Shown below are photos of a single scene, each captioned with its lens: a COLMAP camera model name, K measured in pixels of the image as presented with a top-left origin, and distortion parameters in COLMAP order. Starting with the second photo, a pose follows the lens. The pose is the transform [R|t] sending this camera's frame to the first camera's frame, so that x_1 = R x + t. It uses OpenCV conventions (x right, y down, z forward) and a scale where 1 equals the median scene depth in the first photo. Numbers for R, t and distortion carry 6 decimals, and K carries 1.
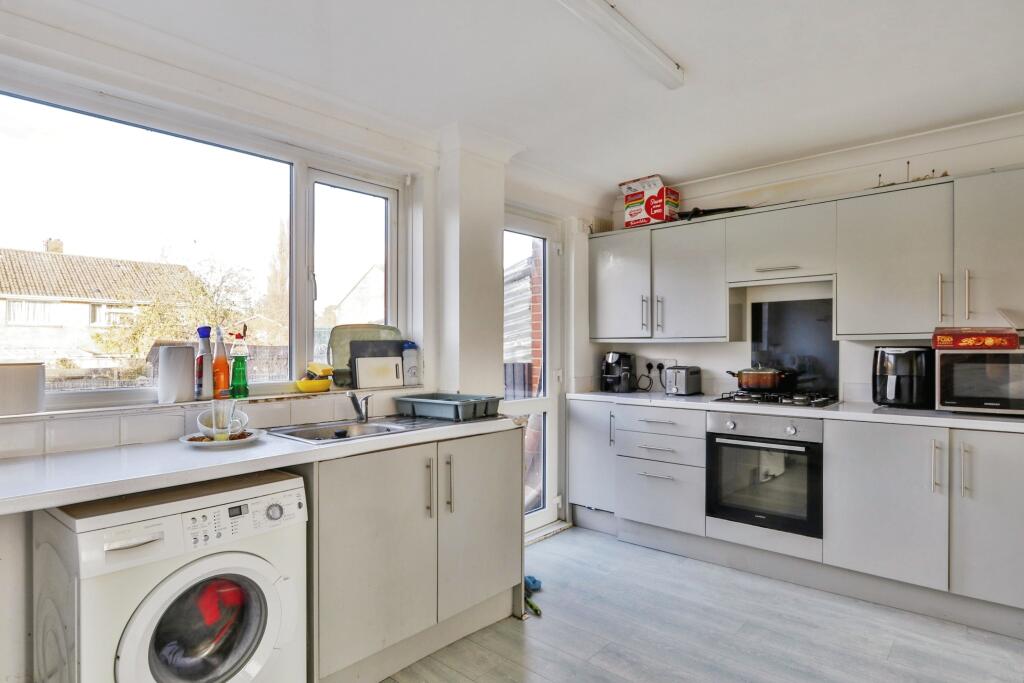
lens RADIAL K [[554.9, 0, 514.6], [0, 554.9, 350.9], [0, 0, 1]] dist [-0.019792, 0.000472]
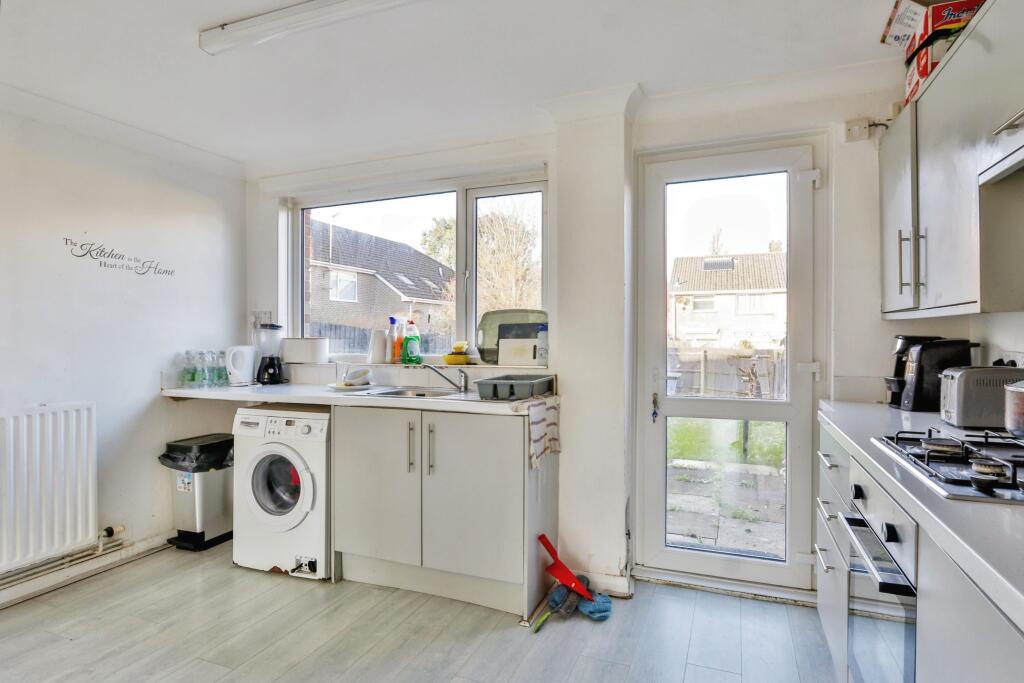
lens RADIAL K [[541.6, 0, 513.4], [0, 541.6, 336.5], [0, 0, 1]] dist [-0.018557, 0.001185]
pose [[0.339267, 0.007108, -0.940663, 0.781651], [-0.004390, 0.999973, 0.005973, 0.000731], [0.940680, 0.002103, 0.339288, 0.625680]]
